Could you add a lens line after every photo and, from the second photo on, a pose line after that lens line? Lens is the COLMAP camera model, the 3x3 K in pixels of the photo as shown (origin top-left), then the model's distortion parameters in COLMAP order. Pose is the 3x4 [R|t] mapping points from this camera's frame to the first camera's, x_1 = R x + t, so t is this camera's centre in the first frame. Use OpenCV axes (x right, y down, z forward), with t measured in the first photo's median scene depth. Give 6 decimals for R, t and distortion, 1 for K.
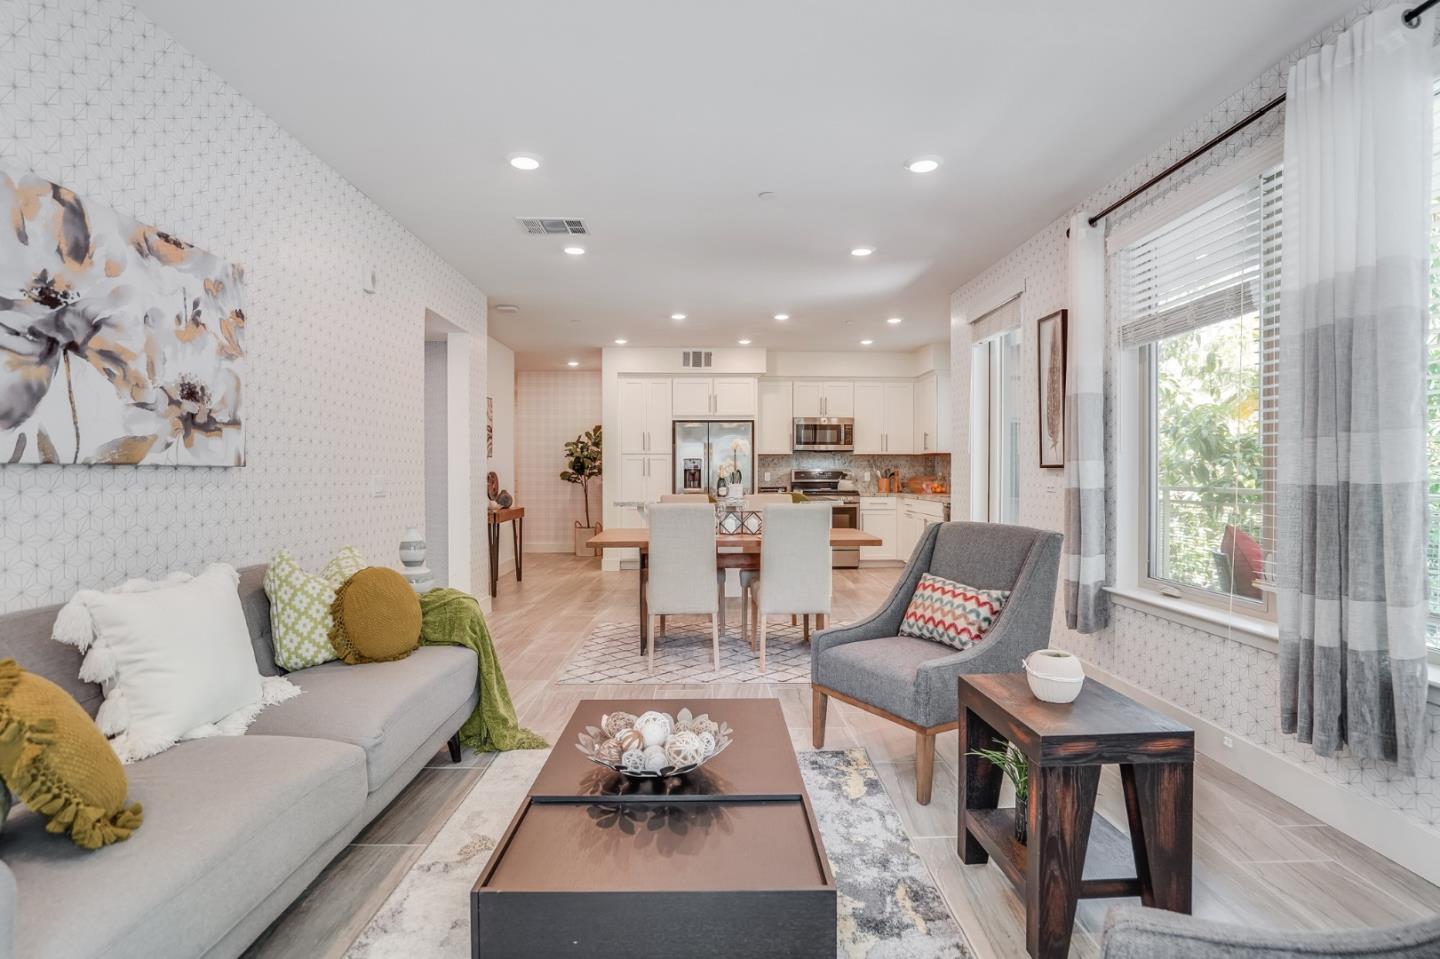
lens RADIAL K [[725.1, 0, 731.3], [0, 725.1, 469.8], [0, 0, 1]] dist [-0.046594, 0.018286]
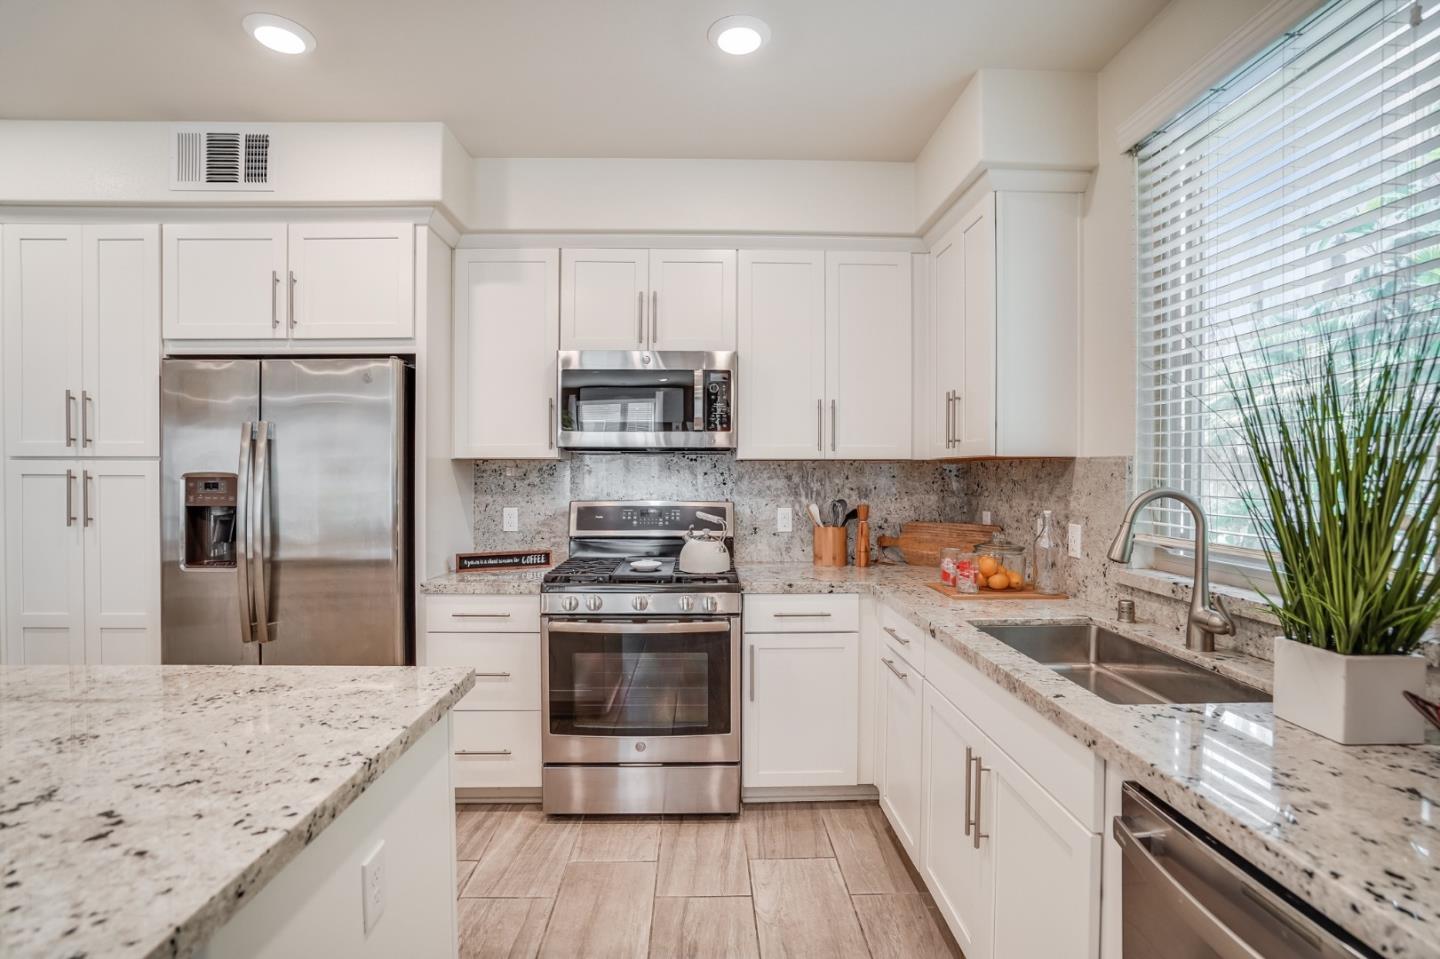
lens RADIAL K [[725.1, 0, 717.3], [0, 725.1, 481.4], [0, 0, 1]] dist [-0.046594, 0.018286]
pose [[0.999986, -0.000009, -0.005252, 0.167816], [0.000043, 0.999979, 0.006493, -0.013375], [0.005252, -0.006493, 0.999965, 0.683314]]
